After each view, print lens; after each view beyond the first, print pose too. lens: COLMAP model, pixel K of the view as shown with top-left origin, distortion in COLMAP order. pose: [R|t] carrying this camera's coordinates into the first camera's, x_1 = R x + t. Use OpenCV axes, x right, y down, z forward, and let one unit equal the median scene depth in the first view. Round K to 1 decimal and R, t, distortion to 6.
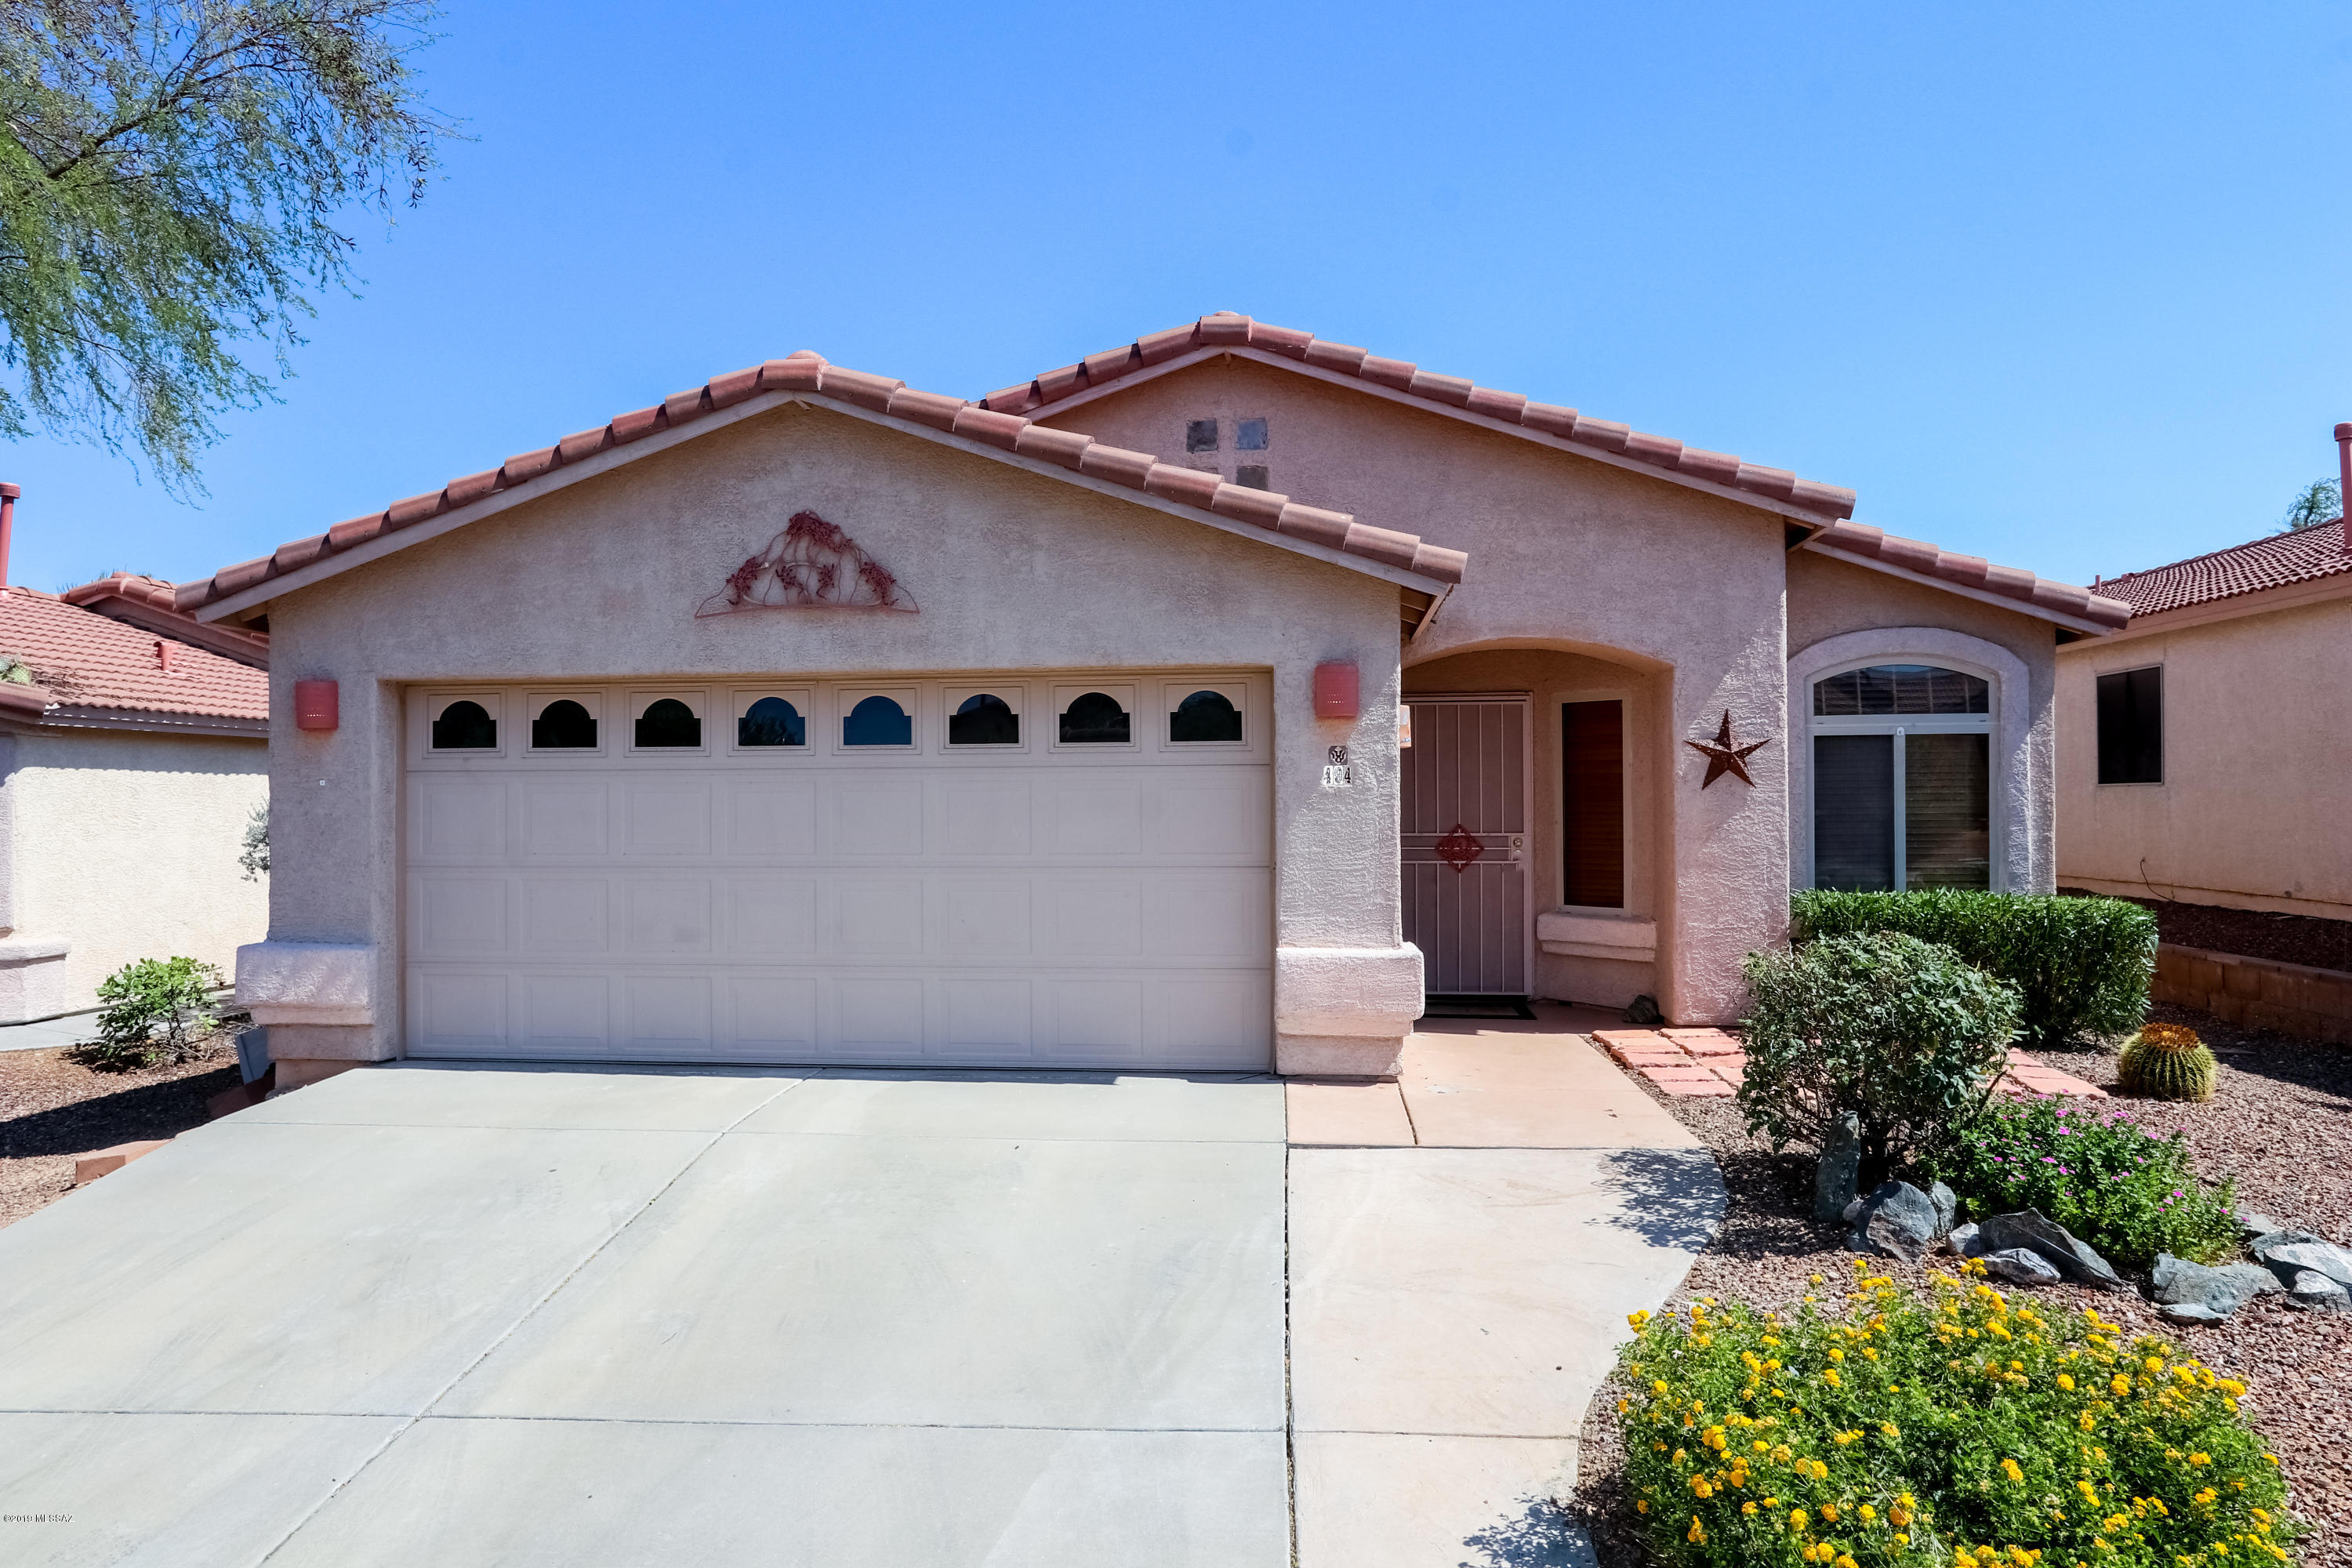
lens RADIAL K [[1551.2, 0, 1139.1], [0, 1551.2, 784.7], [0, 0, 1]] dist [-0.022774, 0.022126]
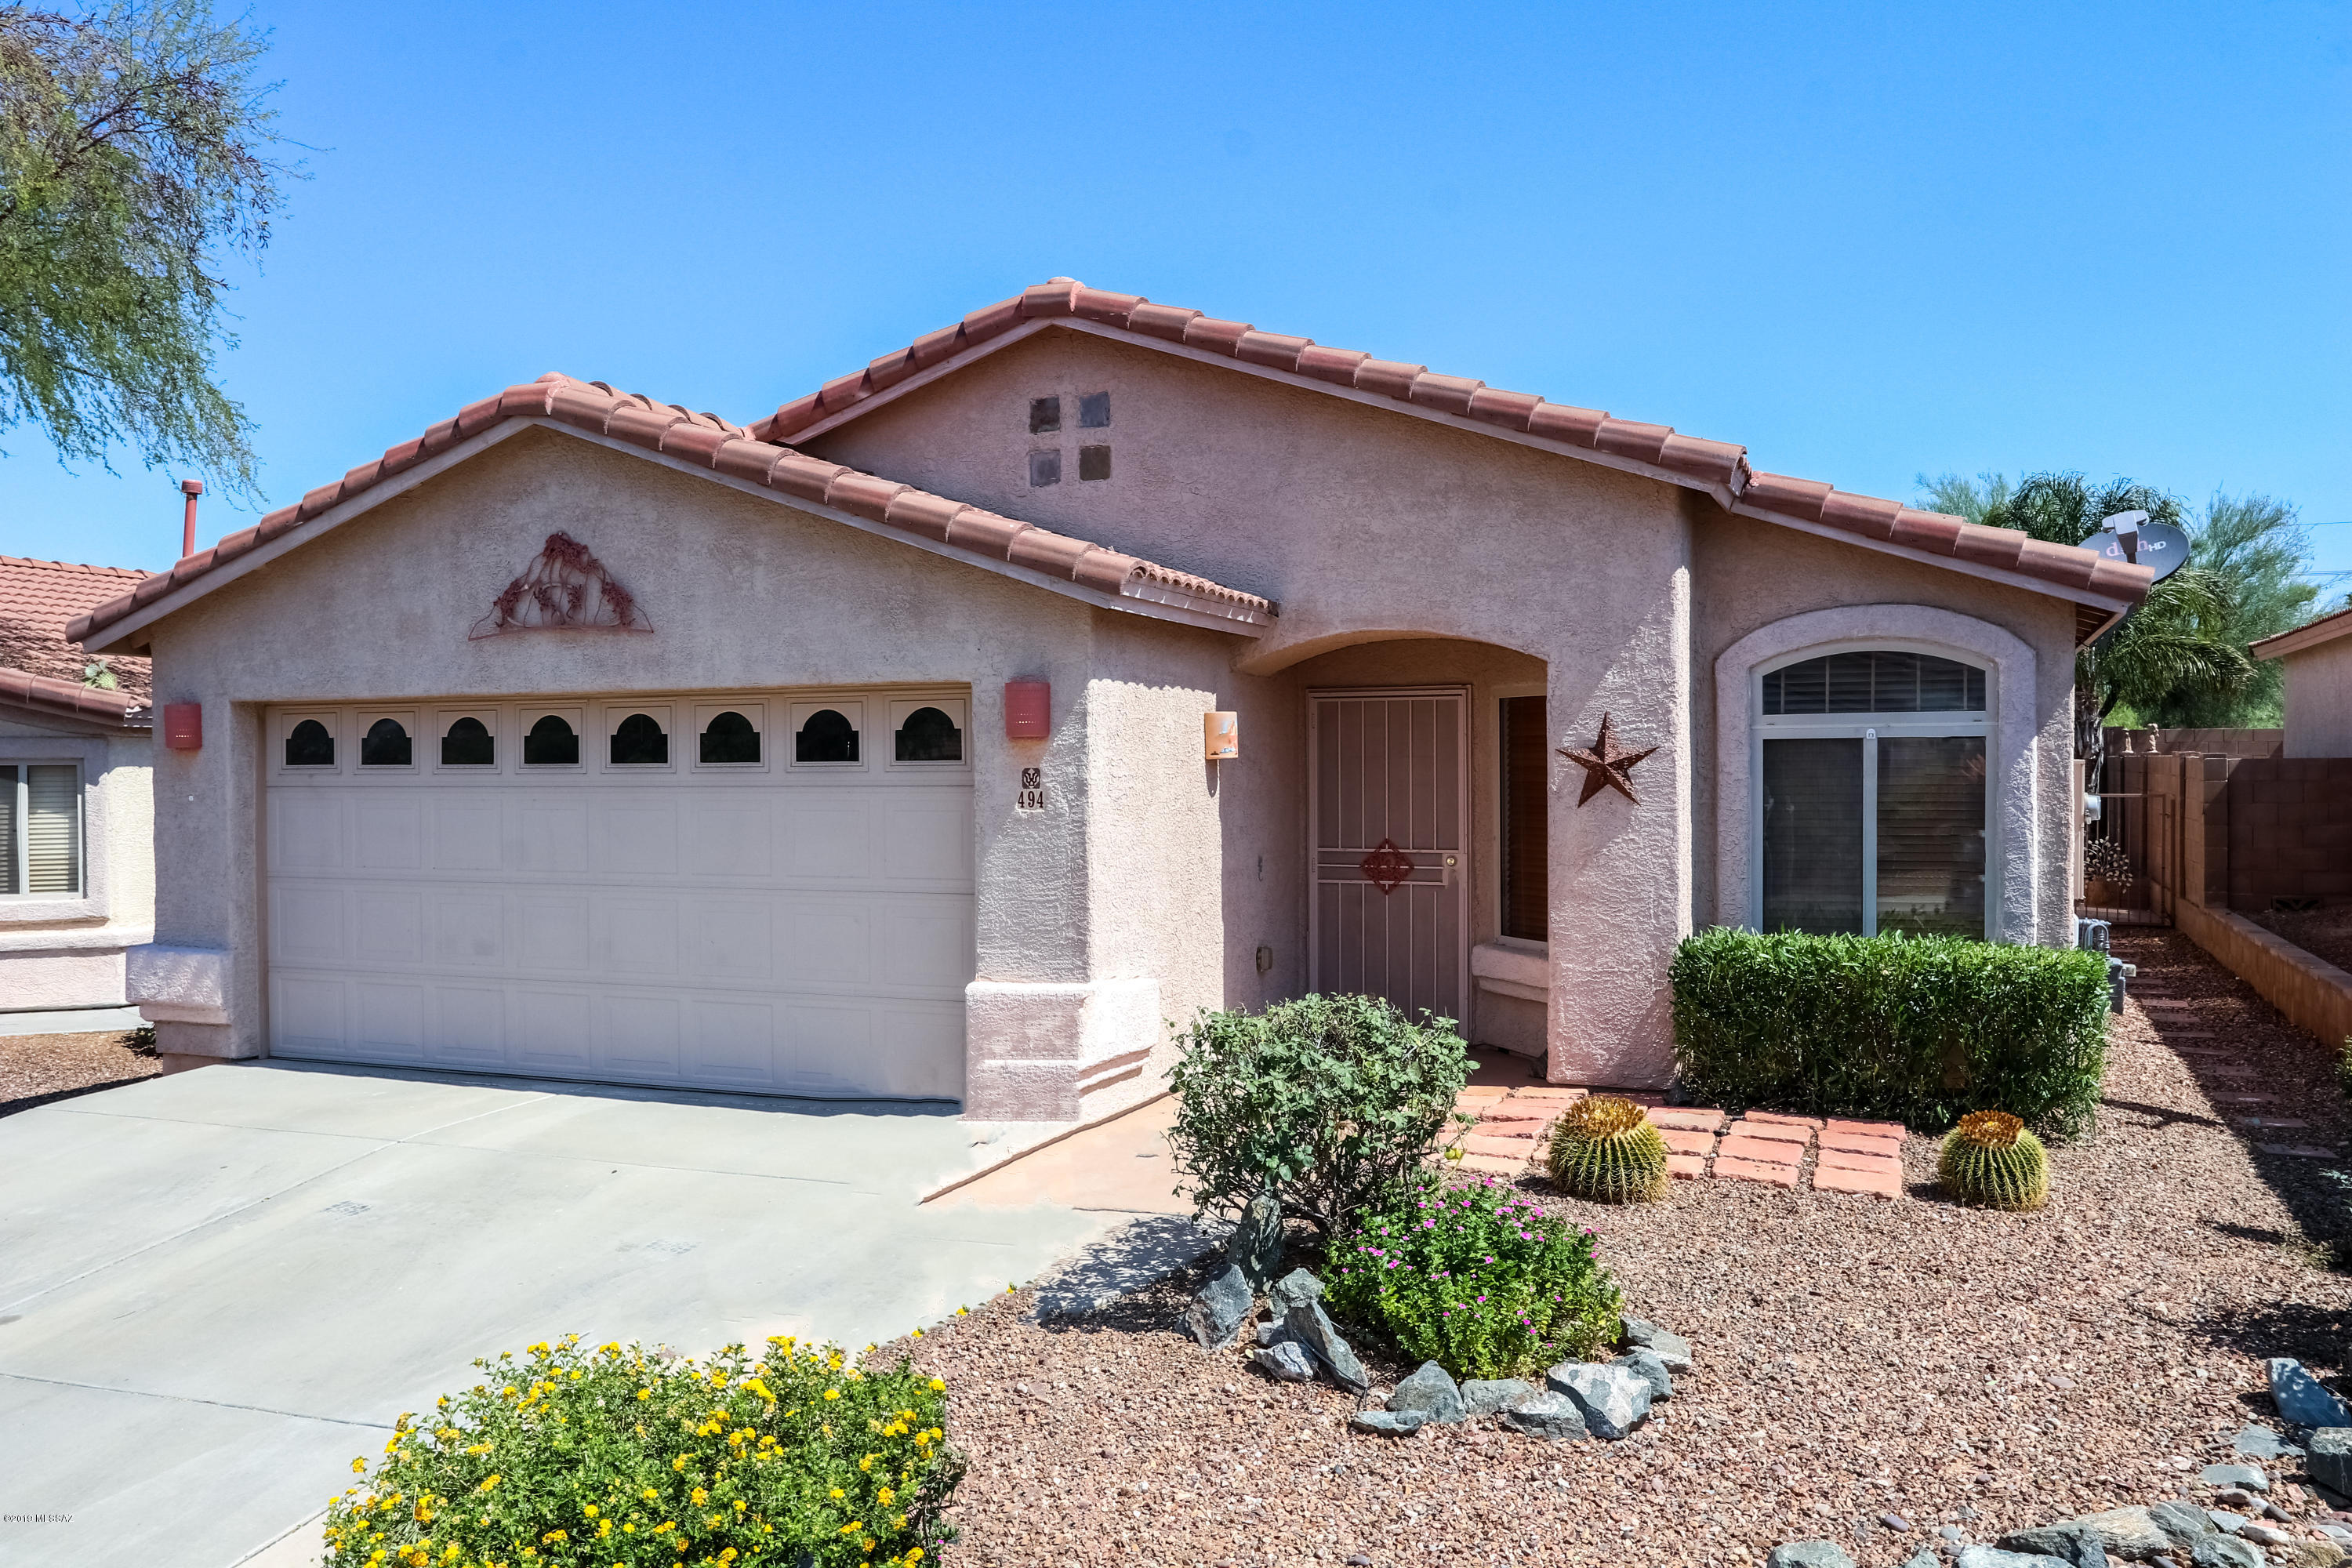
lens RADIAL K [[1908.2, 0, 1134.7], [0, 1908.2, 788.9], [0, 0, 1]] dist [-0.002794, 0.007062]
pose [[0.956036, 0.003083, -0.293234, 0.489299], [0.004753, 0.999650, 0.026006, -0.039225], [0.293212, -0.026256, 0.955687, -0.075437]]
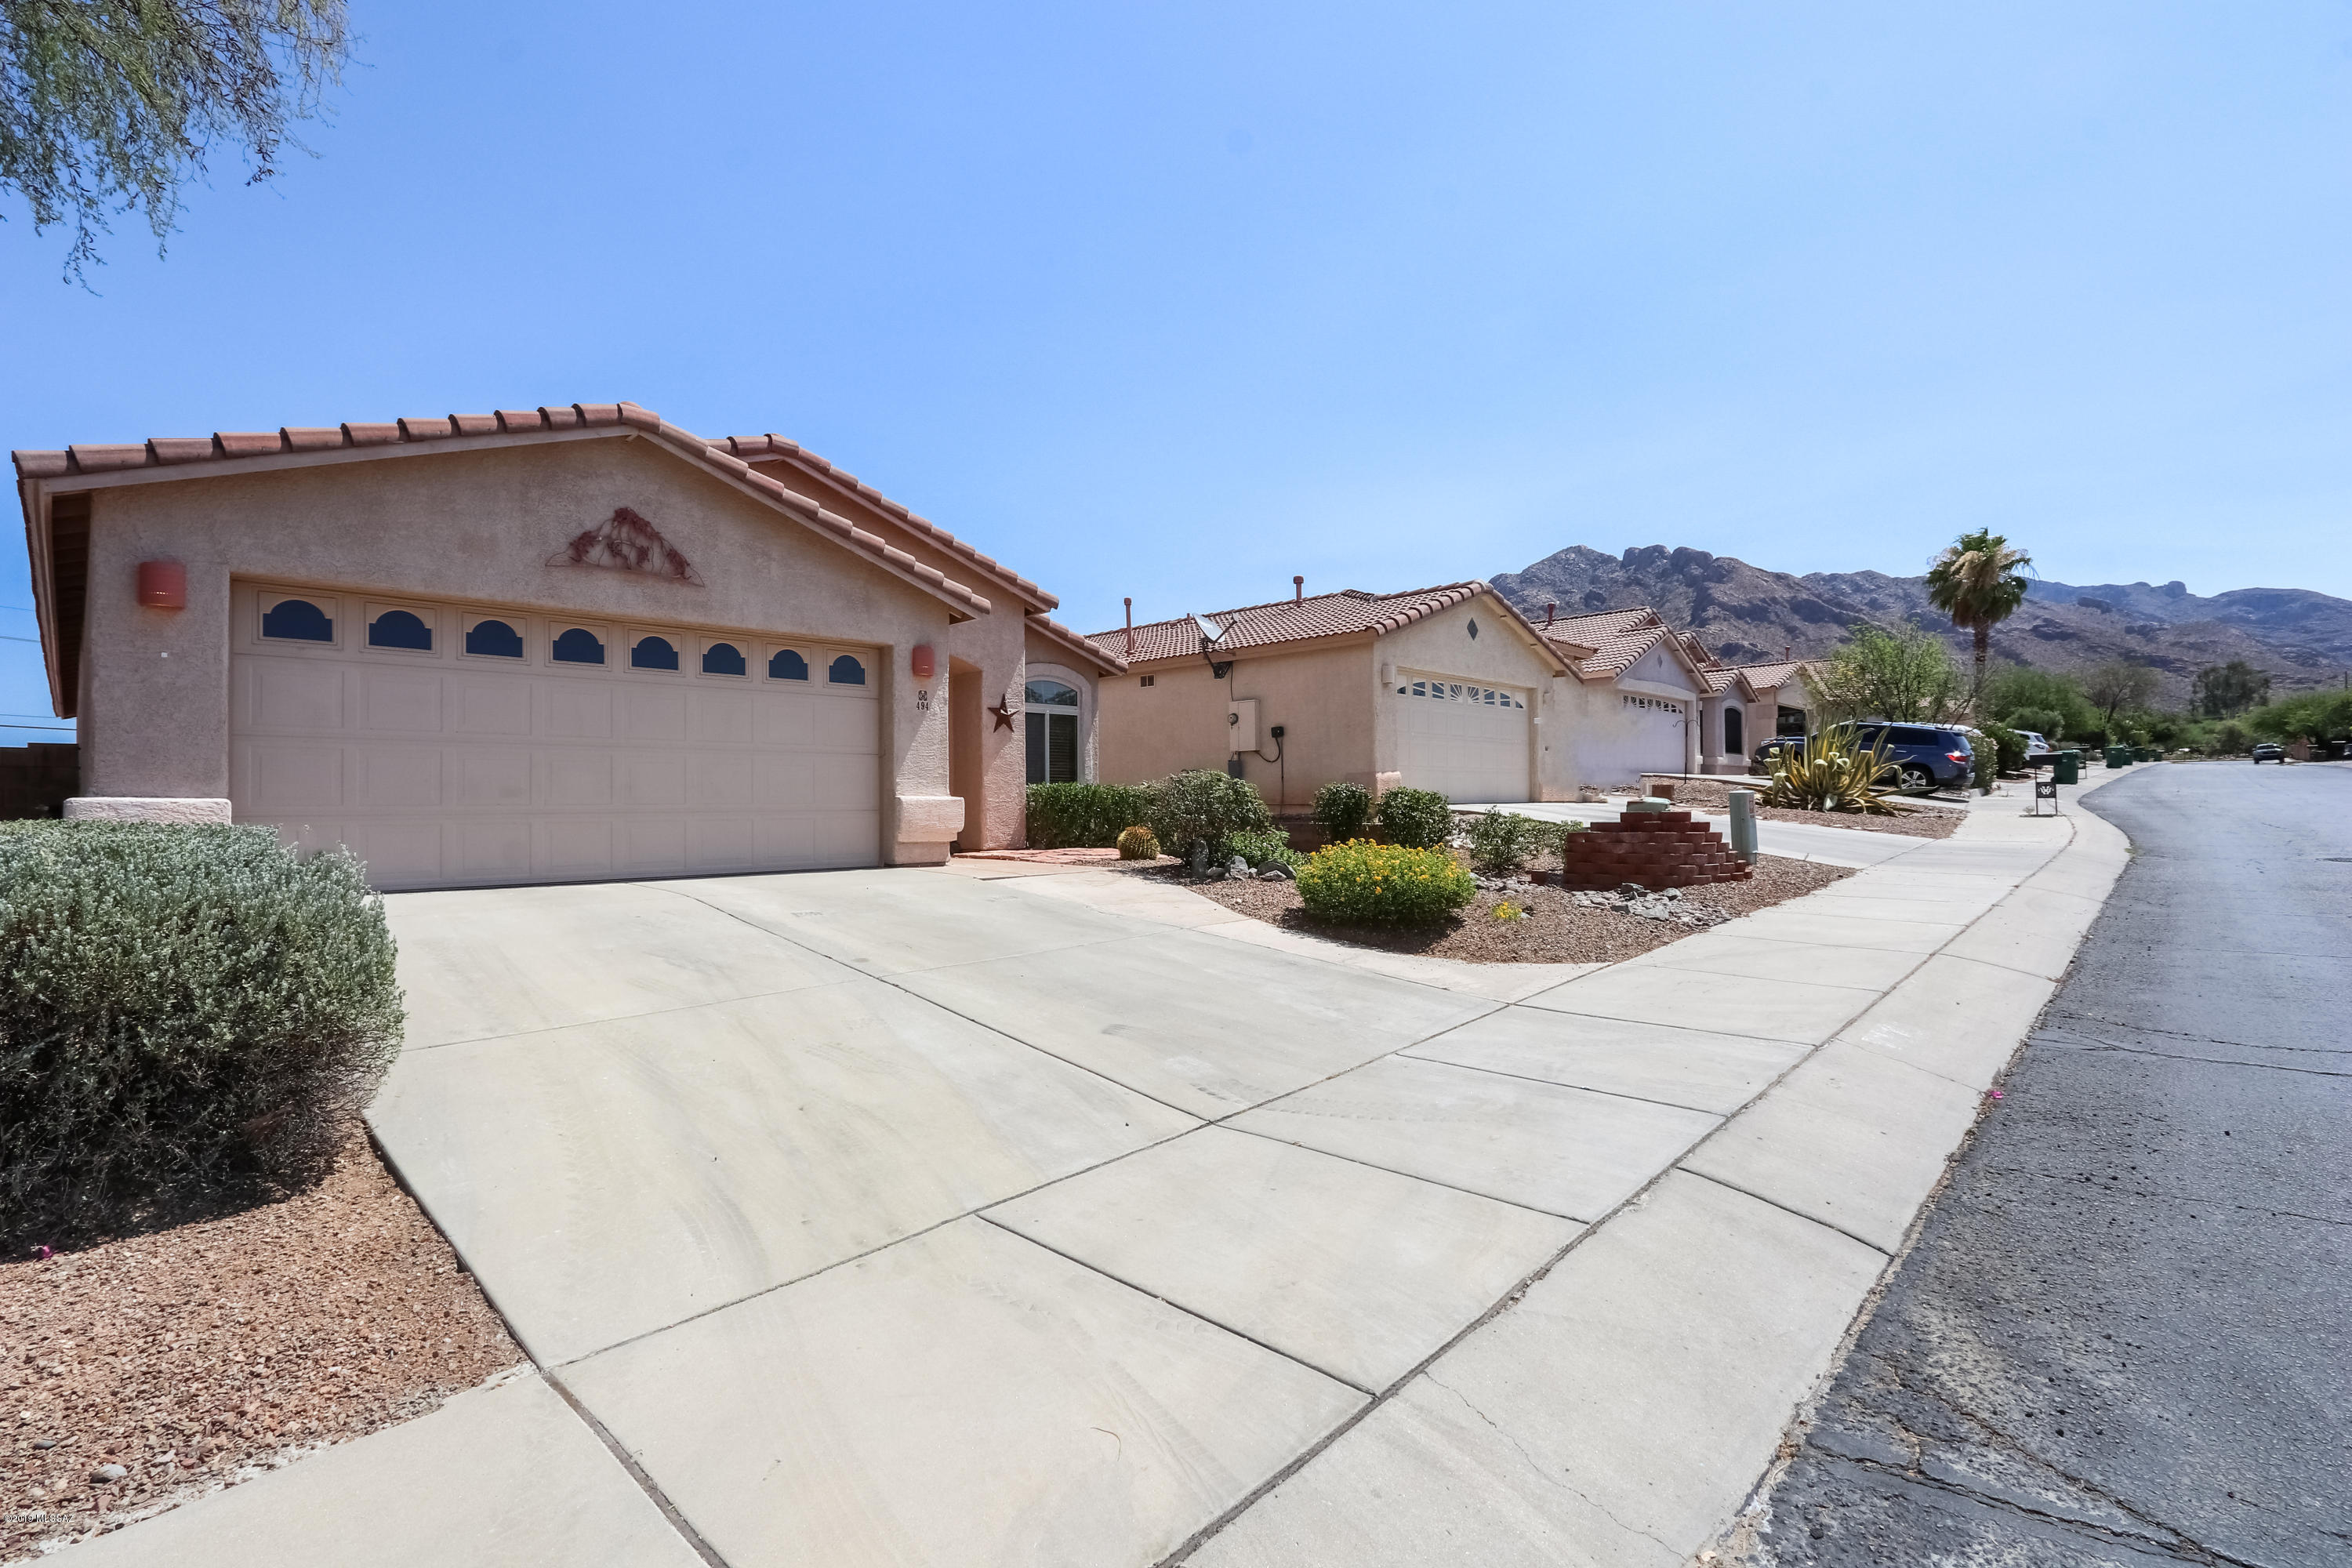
lens RADIAL K [[1081.8, 0, 1148.1], [0, 1081.8, 796.4], [0, 0, 1]] dist [-0.019188, 0.002231]
pose [[0.620182, 0.005855, 0.784436, -0.696339], [-0.003863, 0.999983, -0.004409, 0.103083], [-0.784449, -0.000296, 0.620194, -0.044057]]
